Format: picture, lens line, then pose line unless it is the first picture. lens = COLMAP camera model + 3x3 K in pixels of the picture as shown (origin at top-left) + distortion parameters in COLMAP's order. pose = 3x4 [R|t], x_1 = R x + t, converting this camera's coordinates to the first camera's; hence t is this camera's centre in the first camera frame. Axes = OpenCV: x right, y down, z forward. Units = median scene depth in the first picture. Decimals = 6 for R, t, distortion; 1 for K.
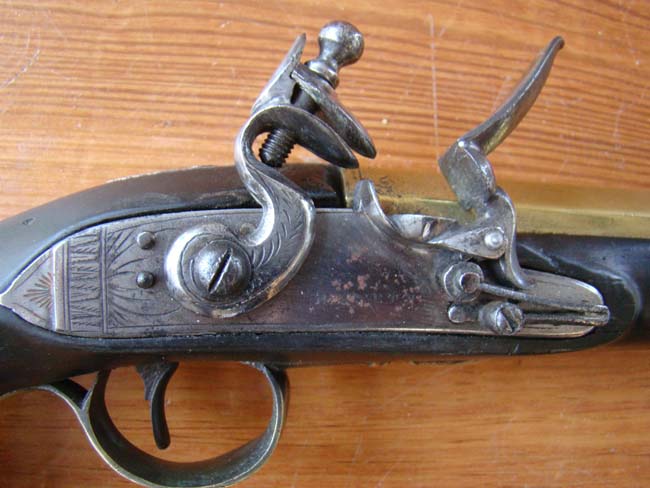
lens RADIAL K [[548.3, 0, 325.0], [0, 548.3, 244.0], [0, 0, 1]] dist [-0.181750, 0.092840]
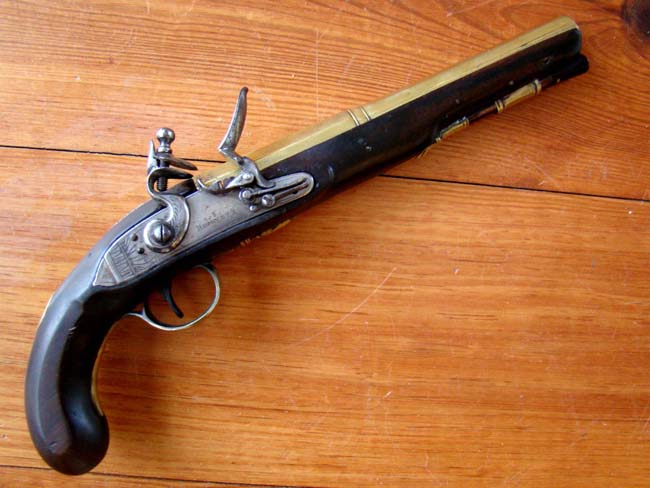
lens RADIAL K [[548.3, 0, 325.0], [0, 548.3, 244.0], [0, 0, 1]] dist [-0.181750, 0.092840]
pose [[0.999153, 0.040592, 0.006737, 0.255060], [-0.040623, 0.999164, 0.004486, 0.442409], [-0.006549, -0.004756, 0.999967, -1.193792]]
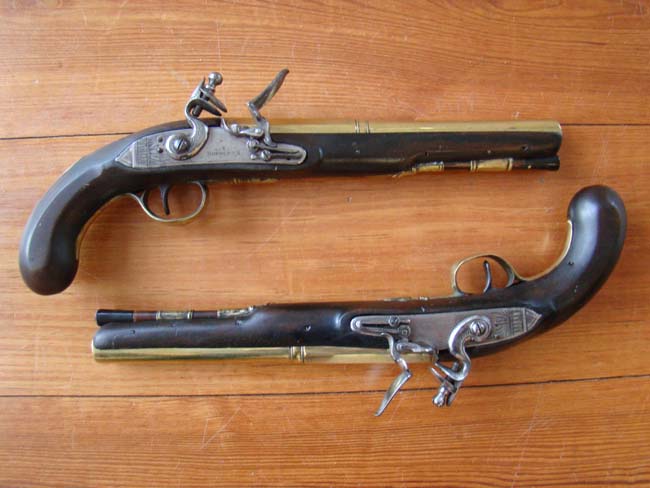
lens RADIAL K [[548.3, 0, 325.0], [0, 548.3, 244.0], [0, 0, 1]] dist [-0.181750, 0.092840]
pose [[0.997364, -0.063313, -0.035440, 0.784227], [0.062057, 0.997441, -0.035500, 0.857020], [0.037597, 0.033207, 0.998741, -1.667395]]
